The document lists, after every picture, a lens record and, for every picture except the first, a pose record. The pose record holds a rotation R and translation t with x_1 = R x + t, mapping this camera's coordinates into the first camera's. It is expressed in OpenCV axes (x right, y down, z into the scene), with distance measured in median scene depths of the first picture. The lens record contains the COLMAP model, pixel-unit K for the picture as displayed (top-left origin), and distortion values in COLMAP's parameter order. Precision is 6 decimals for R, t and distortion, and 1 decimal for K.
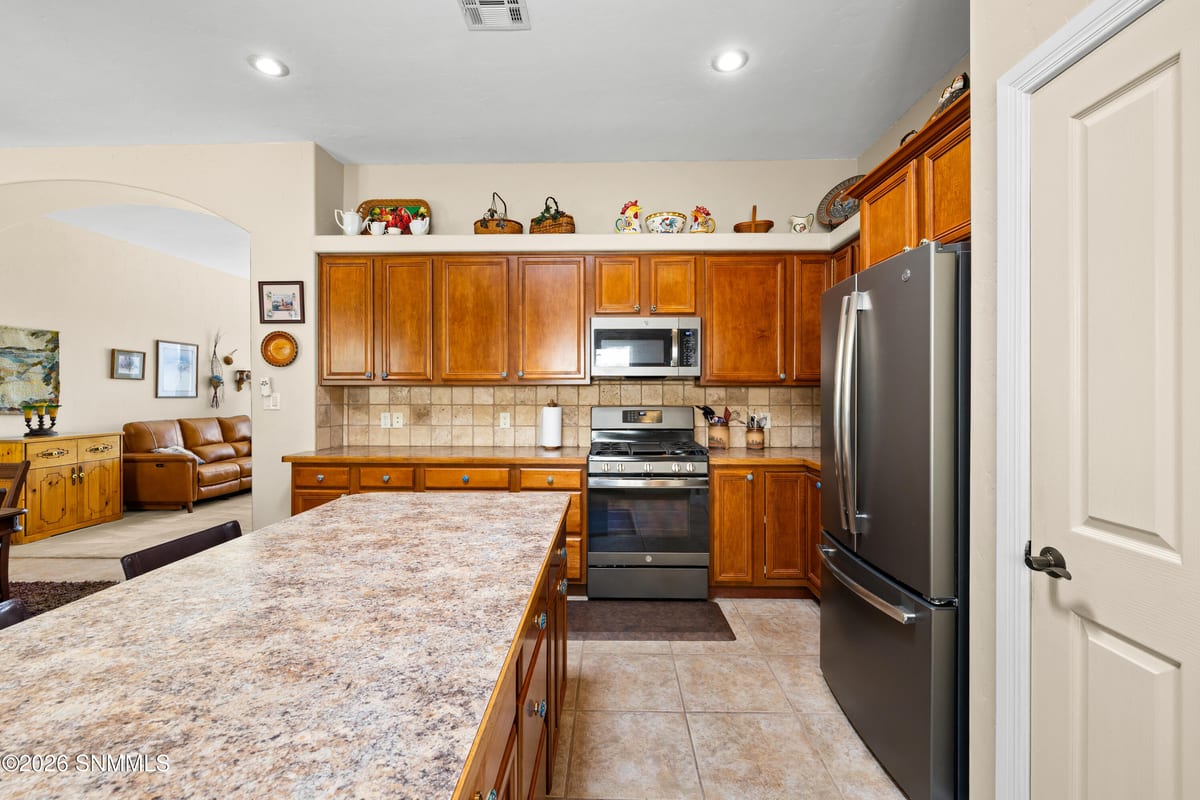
lens RADIAL K [[510.6, 0, 602.1], [0, 510.6, 392.3], [0, 0, 1]] dist [0.000553, 0.000707]
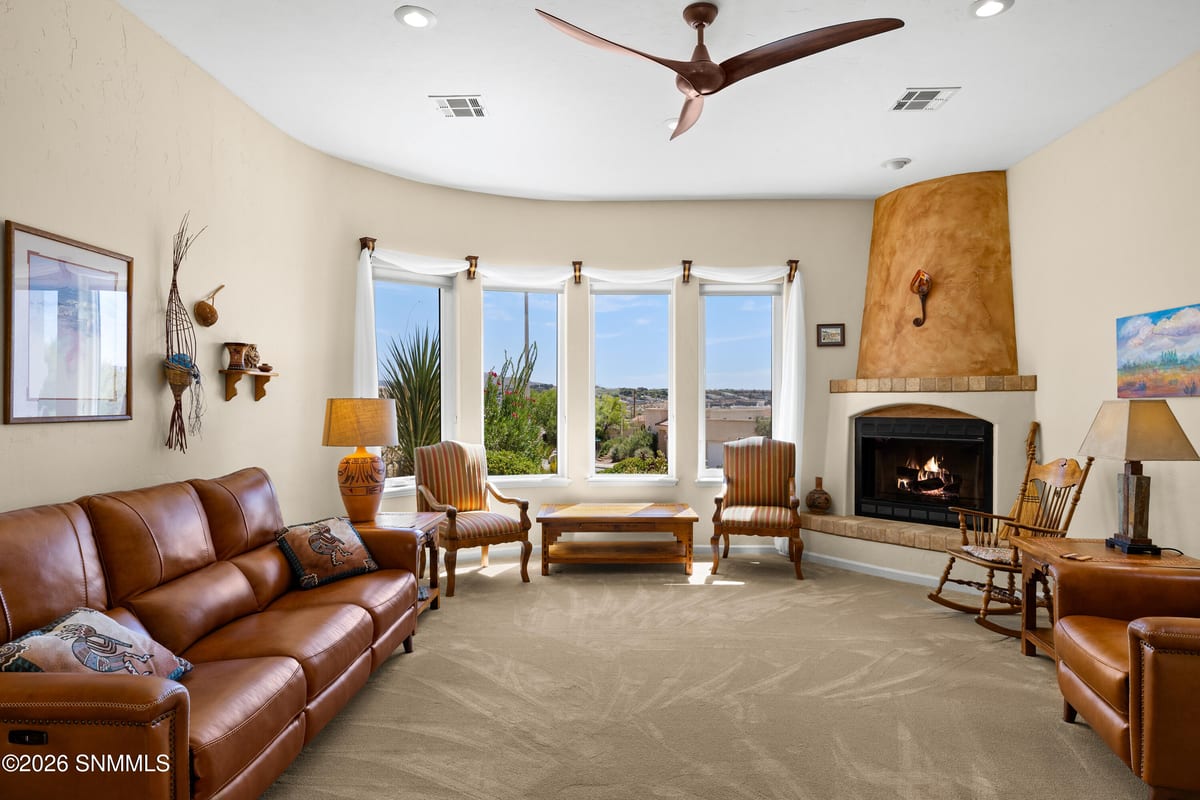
lens RADIAL K [[697.8, 0, 600.0], [0, 697.8, 400.0], [0, 0, 1]] dist [0.054254, 0.000520]
pose [[0.999991, 0.000602, -0.004310, -0.681837], [-0.000612, 0.999997, -0.002355, -0.001527], [0.004309, 0.002358, 0.999988, 0.759071]]
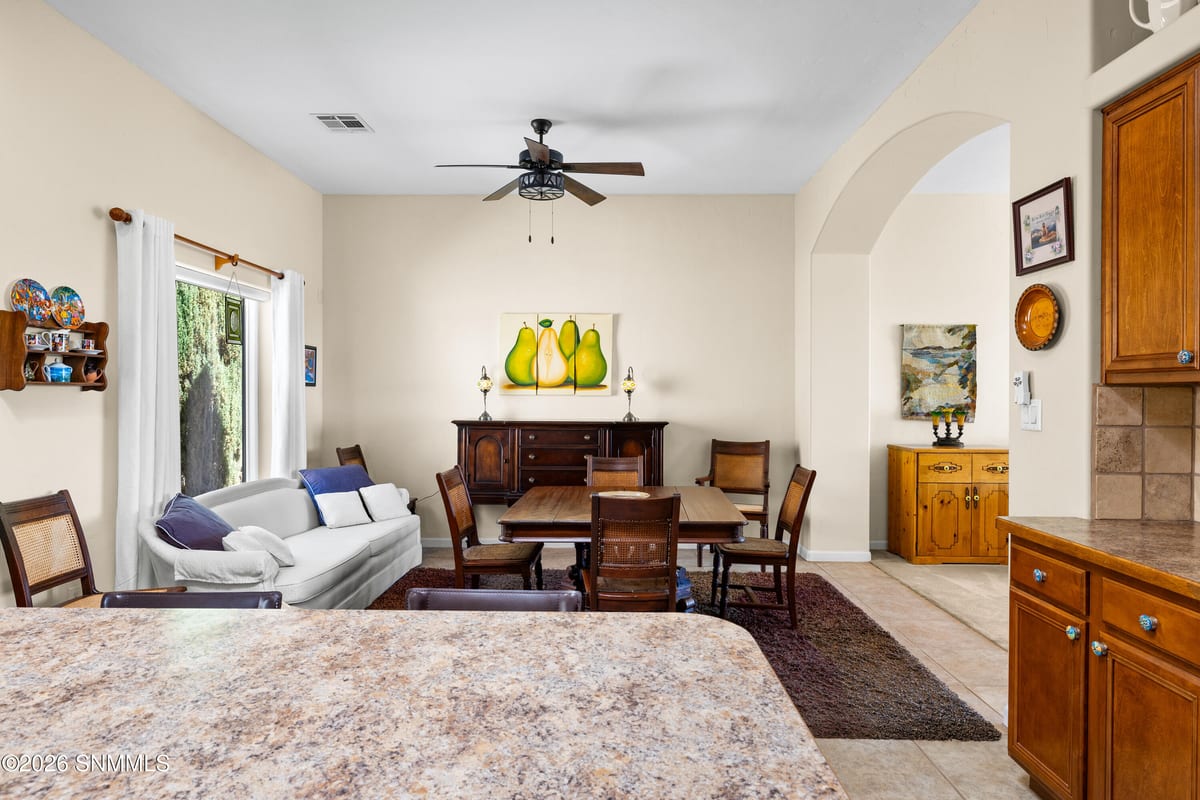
lens RADIAL K [[679.6, 0, 599.5], [0, 679.6, 396.2], [0, 0, 1]] dist [0.001502, 0.000475]
pose [[0.011225, 0.004752, -0.999926, 0.056896], [-0.006664, 0.999967, 0.004678, -0.001774], [0.999915, 0.006611, 0.011256, 0.382852]]
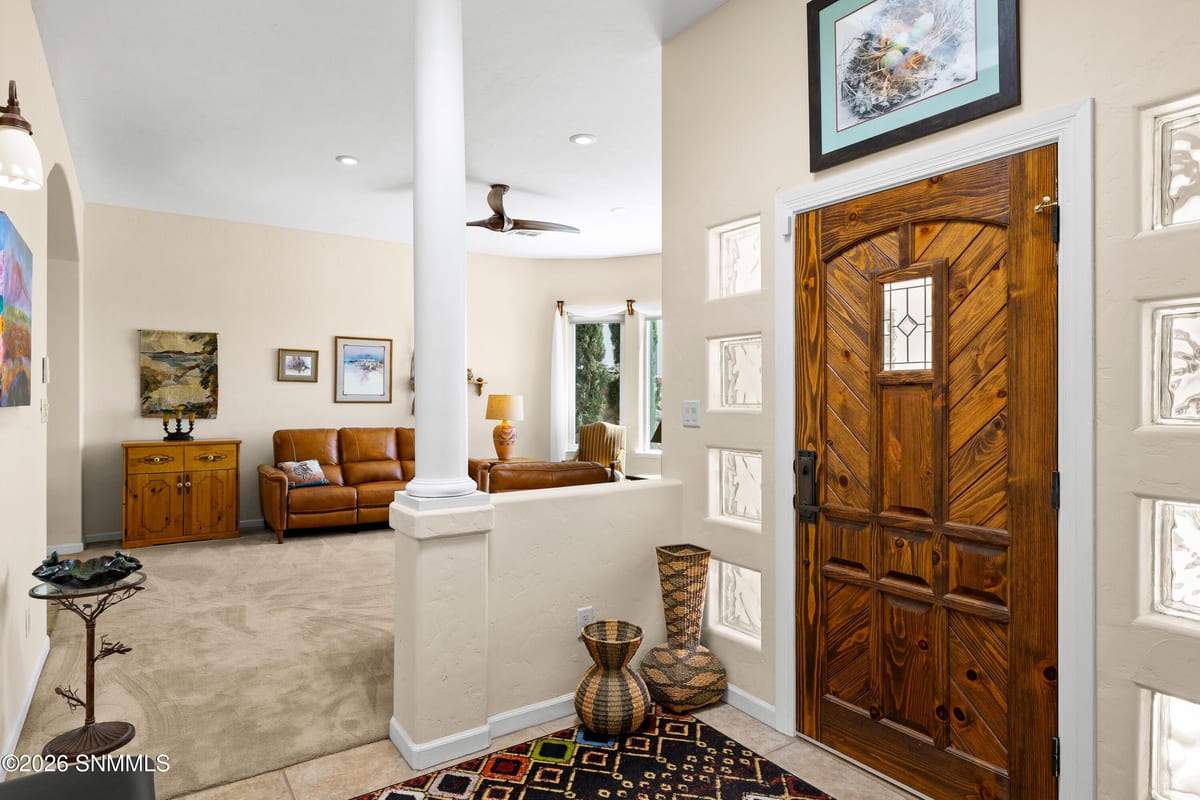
lens RADIAL K [[679.6, 0, 599.5], [0, 679.6, 396.2], [0, 0, 1]] dist [0.001502, 0.000475]
pose [[0.578323, 0.002238, -0.815805, 0.424961], [-0.004129, 0.999991, -0.000184, -0.002399], [0.815798, 0.003475, 0.578327, 0.885537]]
